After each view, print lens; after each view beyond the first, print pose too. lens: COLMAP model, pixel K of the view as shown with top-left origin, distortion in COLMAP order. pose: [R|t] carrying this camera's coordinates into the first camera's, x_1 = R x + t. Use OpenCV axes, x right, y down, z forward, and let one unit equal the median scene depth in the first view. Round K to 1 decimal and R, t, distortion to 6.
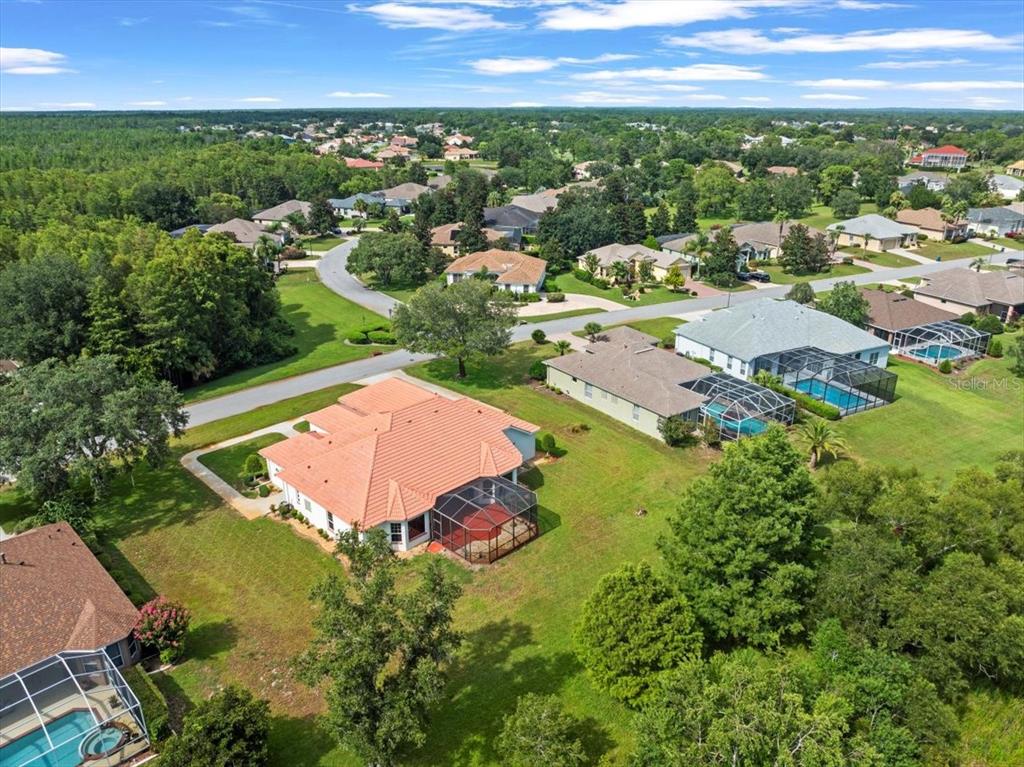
lens RADIAL K [[717.6, 0, 512.2], [0, 717.6, 384.2], [0, 0, 1]] dist [-0.040653, -0.000477]
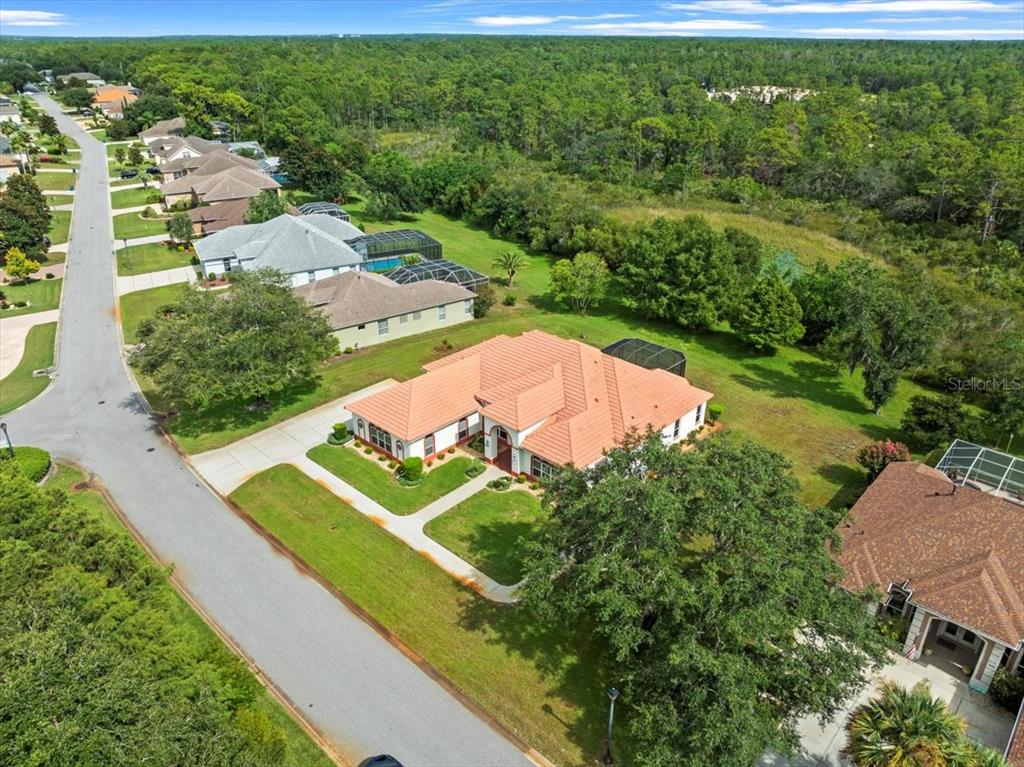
lens RADIAL K [[717.6, 0, 507.7], [0, 717.6, 382.2], [0, 0, 1]] dist [-0.040653, -0.000477]
pose [[-0.014777, -0.437166, 0.899259, -0.932170], [0.359343, 0.836950, 0.412780, -0.311972], [-0.933089, 0.329242, 0.144725, 0.843102]]
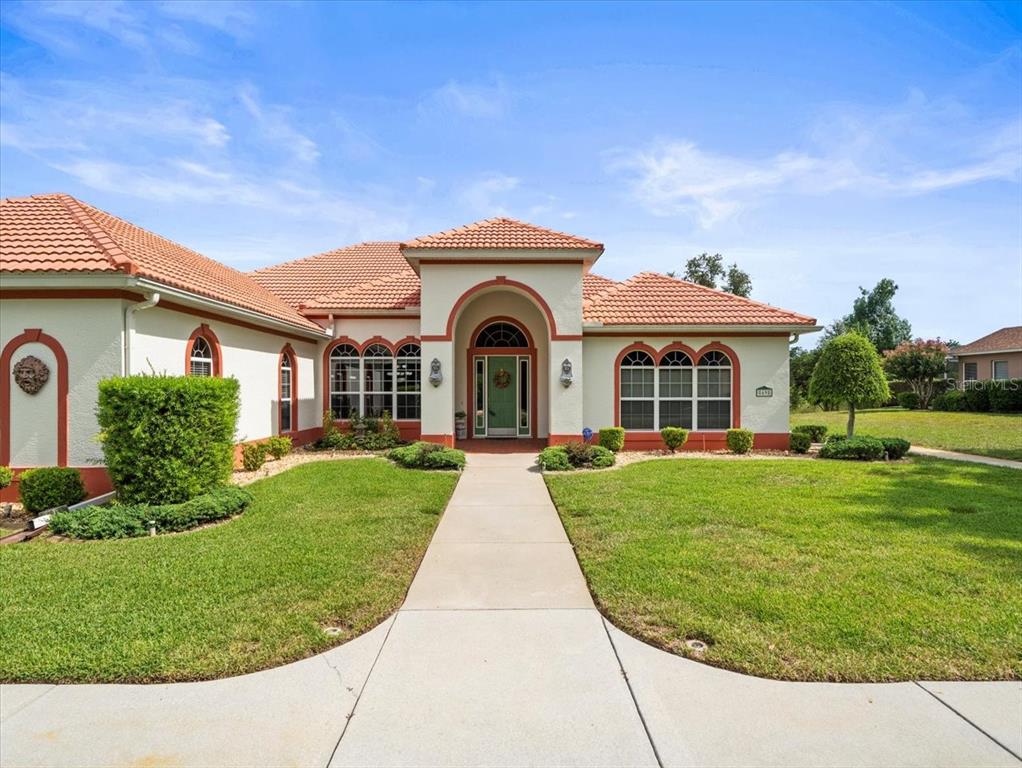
lens RADIAL K [[558.1, 0, 507.9], [0, 558.1, 383.6], [0, 0, 1]] dist [-0.003135, -0.000461]
pose [[-0.708200, -0.002758, 0.706007, -0.381008], [0.247770, 0.935419, 0.252193, 0.033046], [-0.661108, 0.353530, -0.661780, 1.106722]]
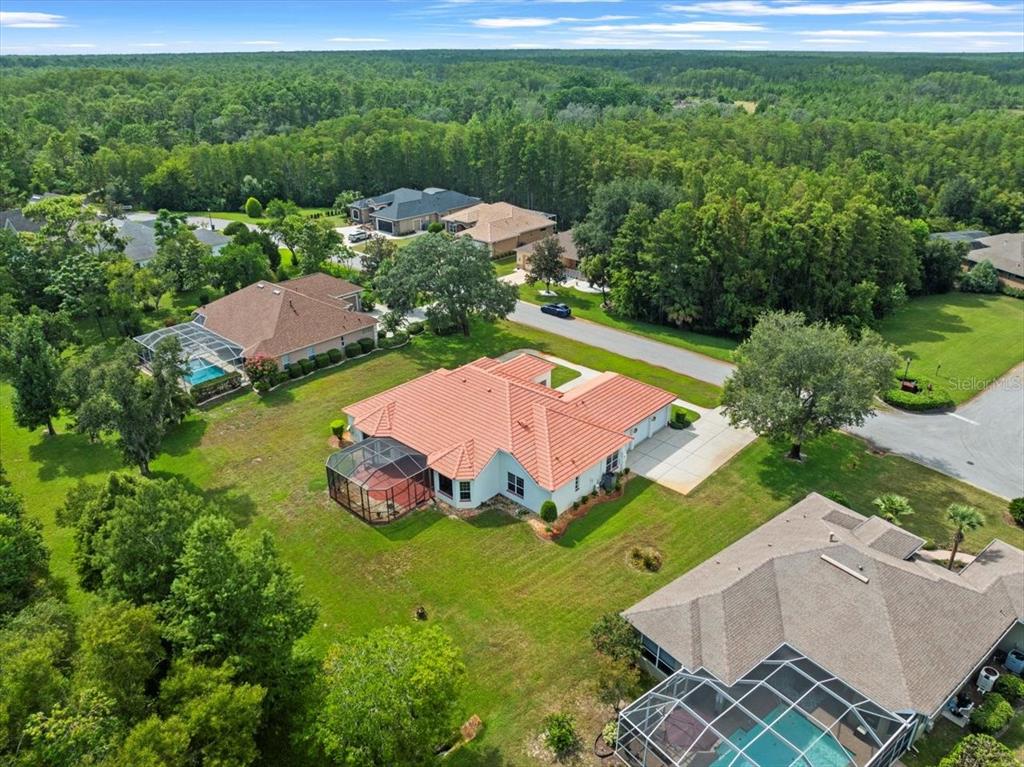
lens RADIAL K [[717.6, 0, 513.9], [0, 717.6, 384.4], [0, 0, 1]] dist [-0.040653, -0.000477]
pose [[0.041268, 0.428248, -0.902719, 0.678951], [-0.362781, 0.848251, 0.385824, -0.315377], [0.930960, 0.311567, 0.190366, 0.759897]]
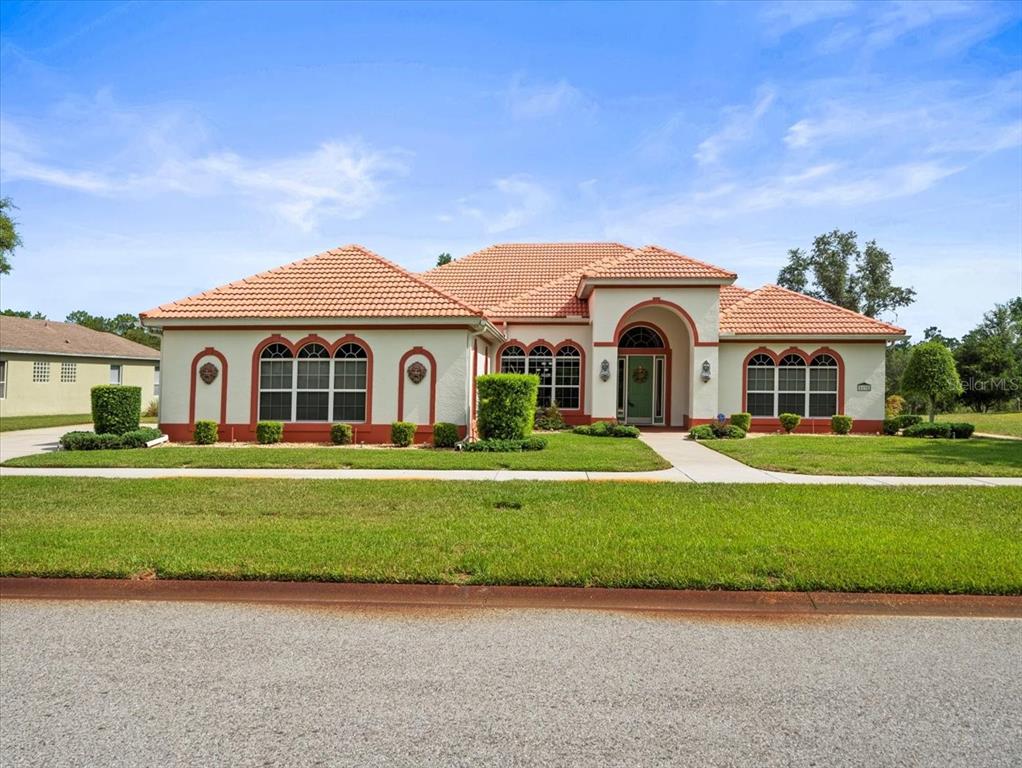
lens RADIAL K [[792.7, 0, 494.7], [0, 792.7, 401.9], [0, 0, 1]] dist [-0.001240, 0.005070]
pose [[-0.648792, -0.029326, 0.760400, -0.463072], [0.261409, 0.929858, 0.258901, -0.017271], [-0.714657, 0.366749, -0.595618, 1.239755]]
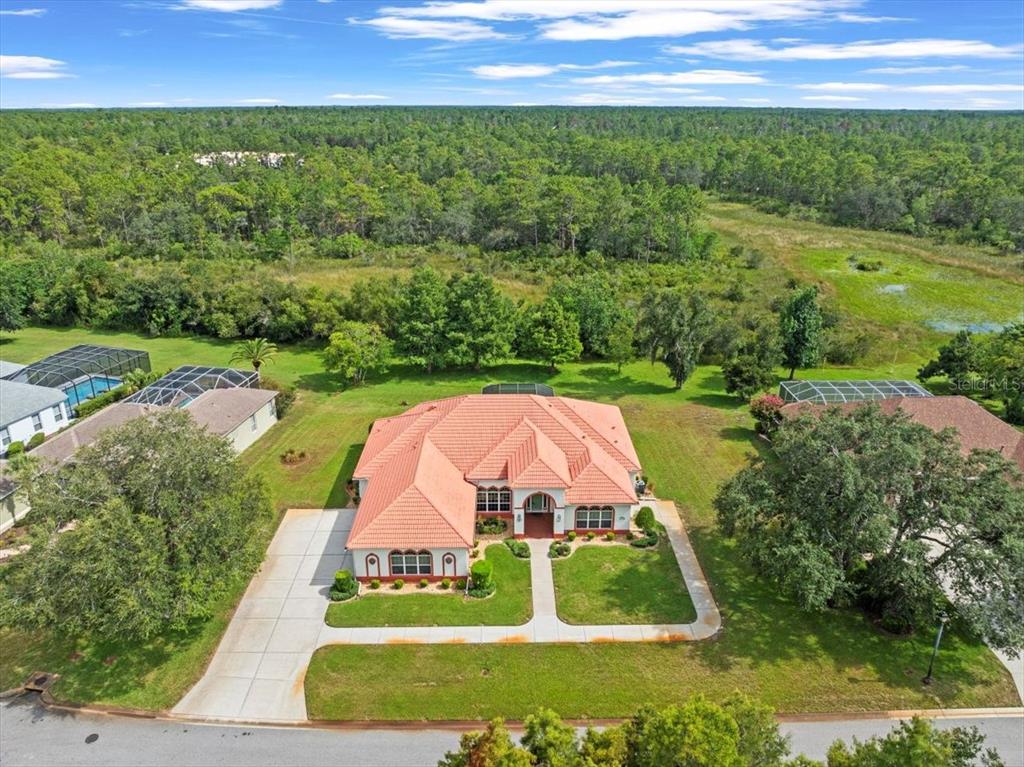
lens RADIAL K [[717.6, 0, 512.3], [0, 717.6, 386.2], [0, 0, 1]] dist [-0.040653, -0.000477]
pose [[-0.708266, -0.258749, 0.656817, -0.687638], [0.252765, 0.775773, 0.578175, -0.469473], [-0.659143, 0.575522, -0.484051, 1.289169]]
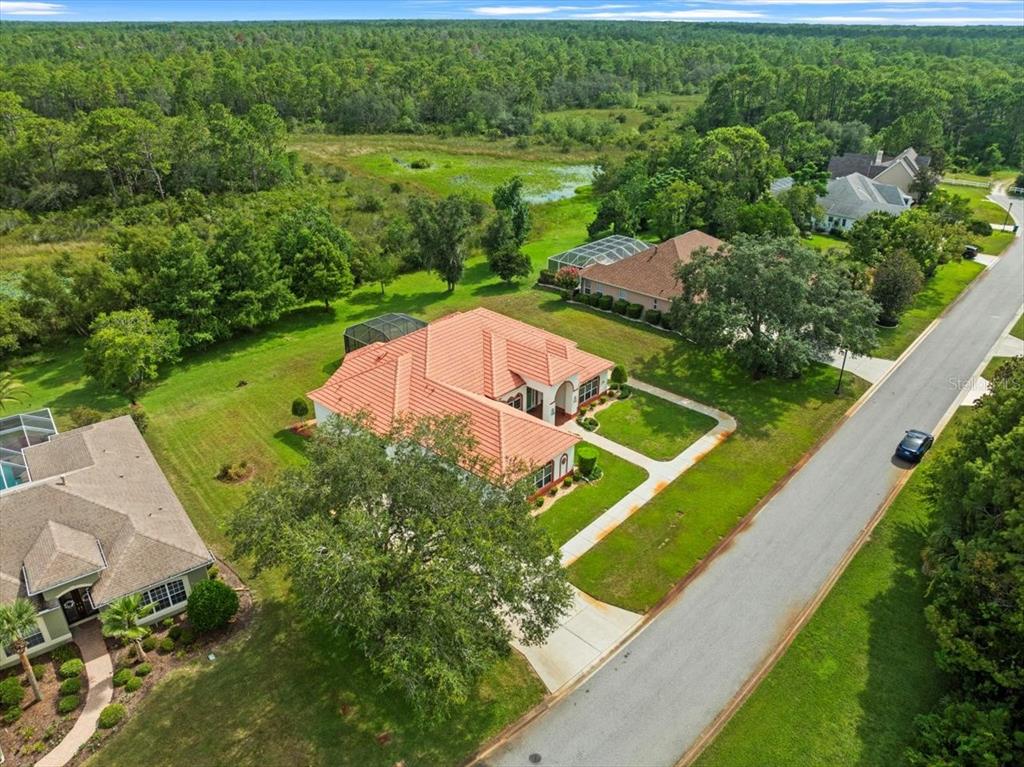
lens RADIAL K [[717.6, 0, 510.6], [0, 717.6, 384.0], [0, 0, 1]] dist [-0.040653, -0.000477]
pose [[-0.999411, 0.014134, -0.031271, -0.167575], [-0.013891, 0.666637, 0.745253, -0.555833], [0.031380, 0.745248, -0.666048, 1.518661]]
